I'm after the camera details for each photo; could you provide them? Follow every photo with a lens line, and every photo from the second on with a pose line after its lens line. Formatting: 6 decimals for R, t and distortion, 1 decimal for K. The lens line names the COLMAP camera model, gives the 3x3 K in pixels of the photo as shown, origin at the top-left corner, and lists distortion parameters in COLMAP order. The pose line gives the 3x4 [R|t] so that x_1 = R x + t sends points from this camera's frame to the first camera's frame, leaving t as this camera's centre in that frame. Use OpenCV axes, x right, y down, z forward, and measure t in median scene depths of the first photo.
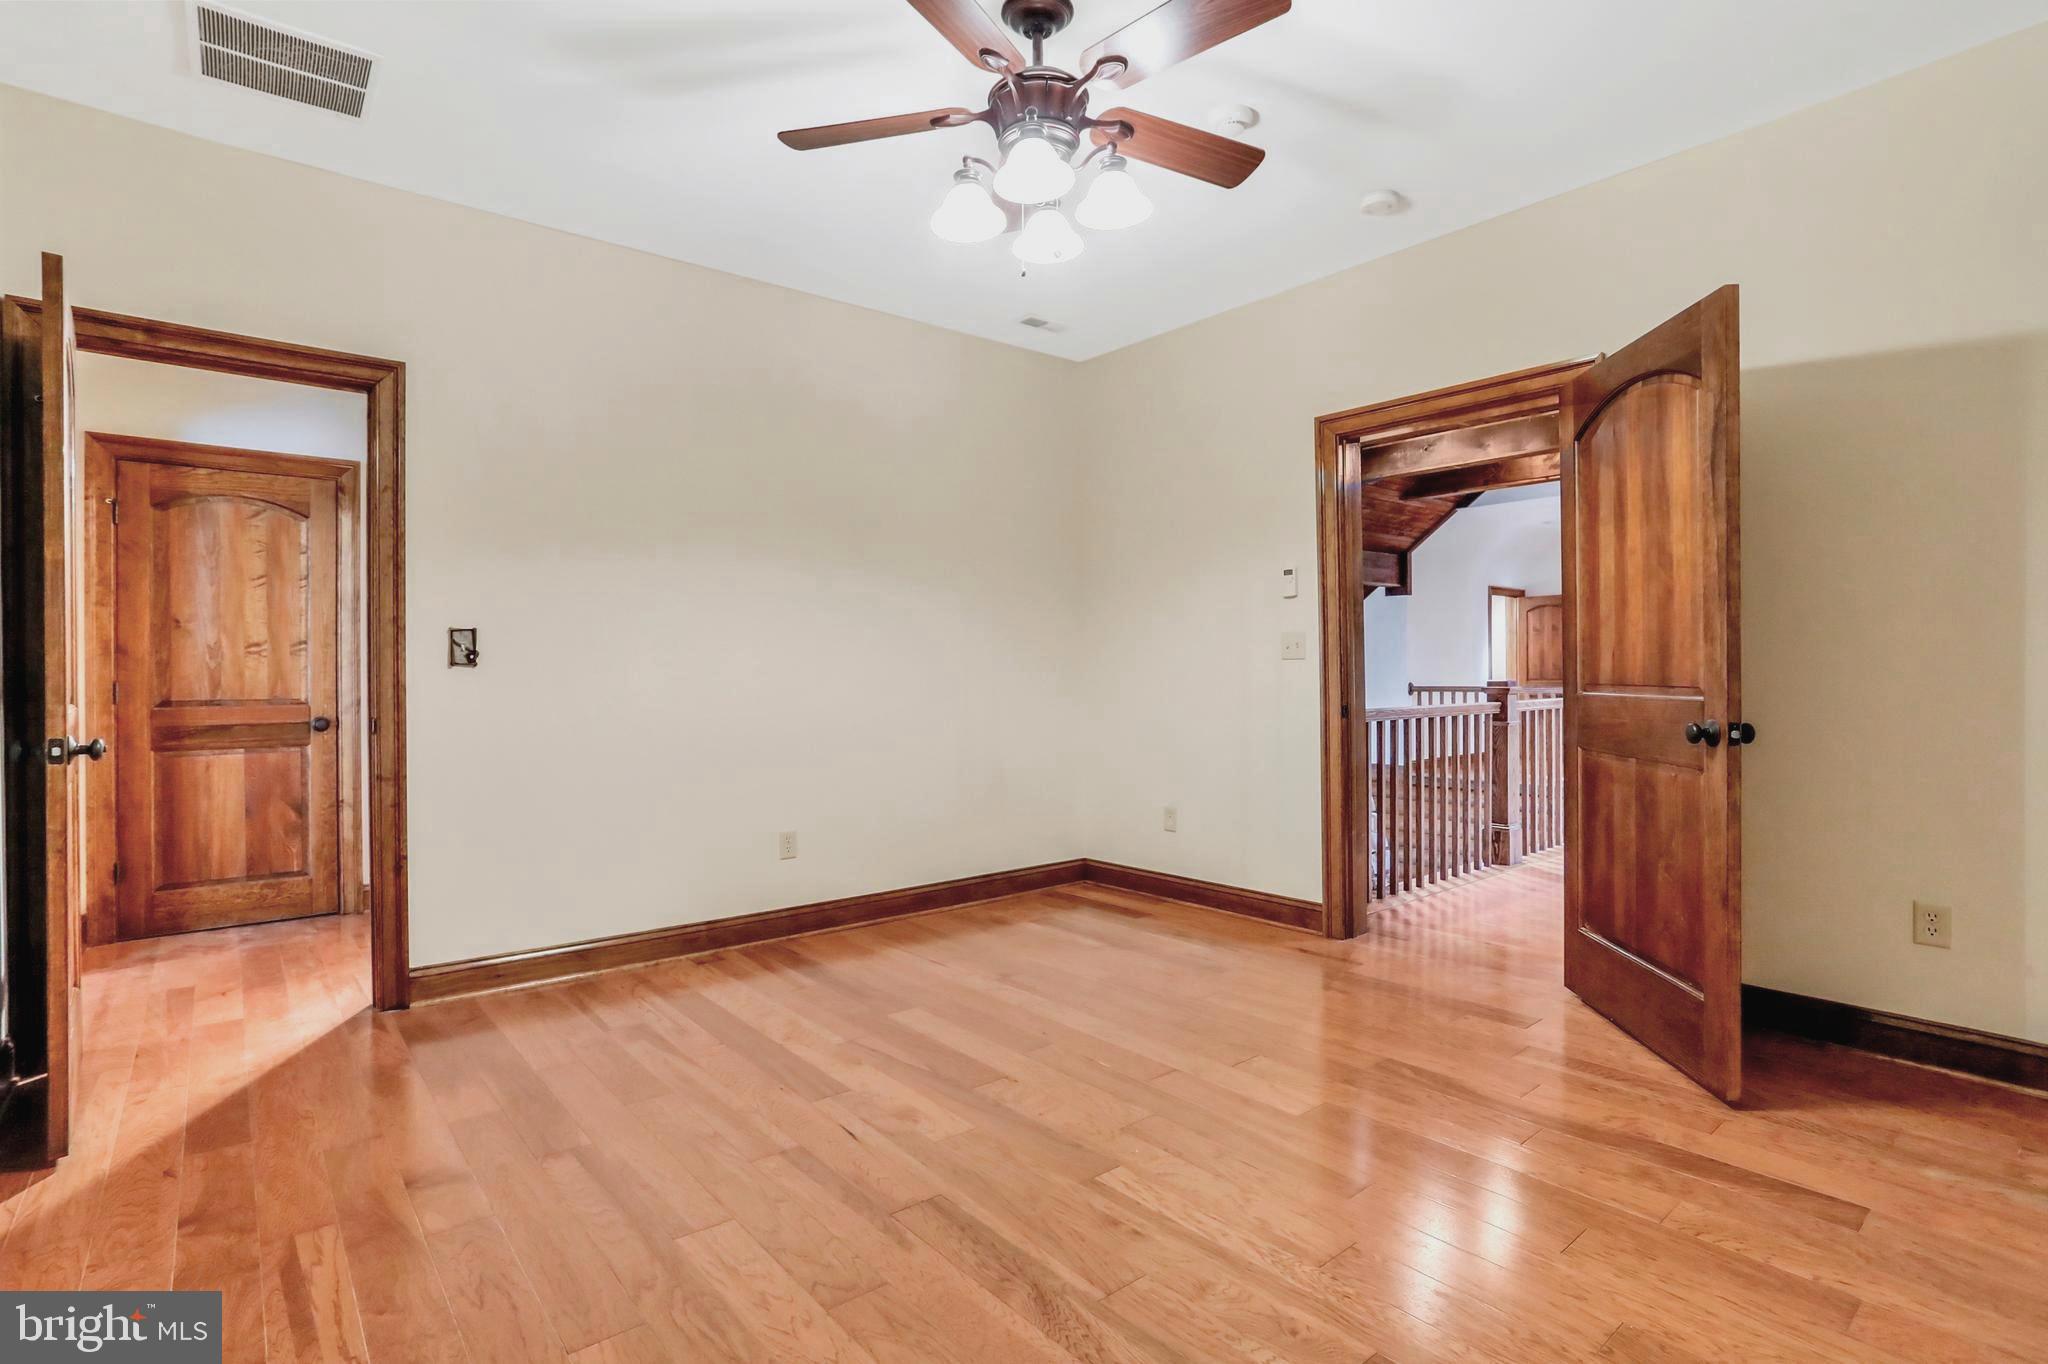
lens RADIAL K [[1008.0, 0, 1007.8], [0, 1008.0, 663.2], [0, 0, 1]] dist [-0.063400, 0.038993]
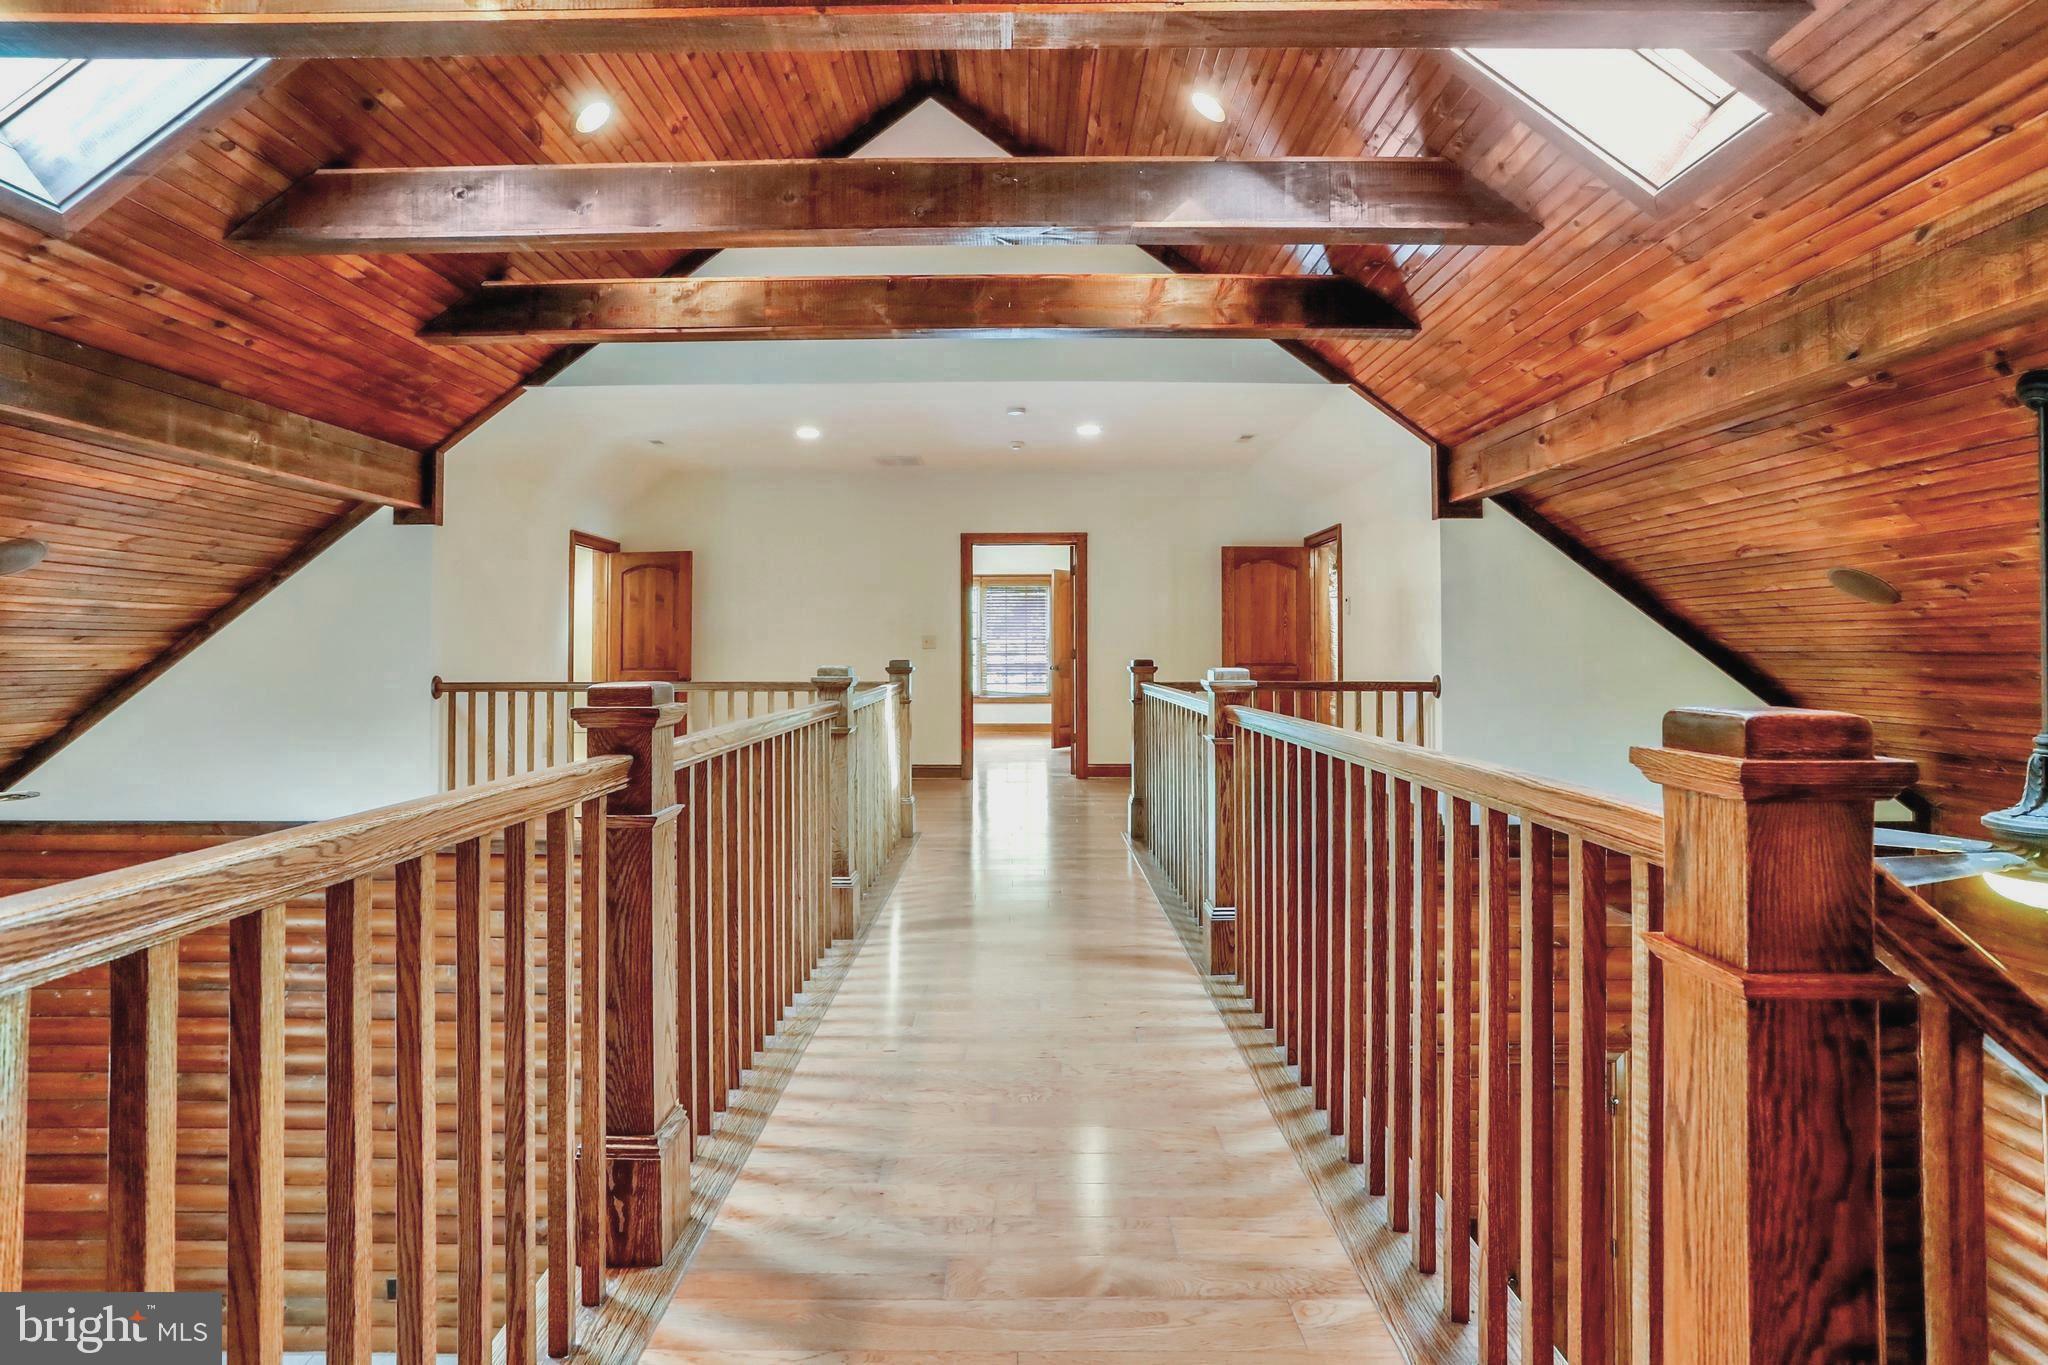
lens RADIAL K [[1008.0, 0, 1007.8], [0, 1008.0, 663.7], [0, 0, 1]] dist [-0.063400, 0.038993]
pose [[0.642829, 0.007480, 0.765973, 0.329488], [-0.018562, 0.999811, 0.005814, 0.005148], [-0.765785, -0.017955, 0.642847, 0.707633]]
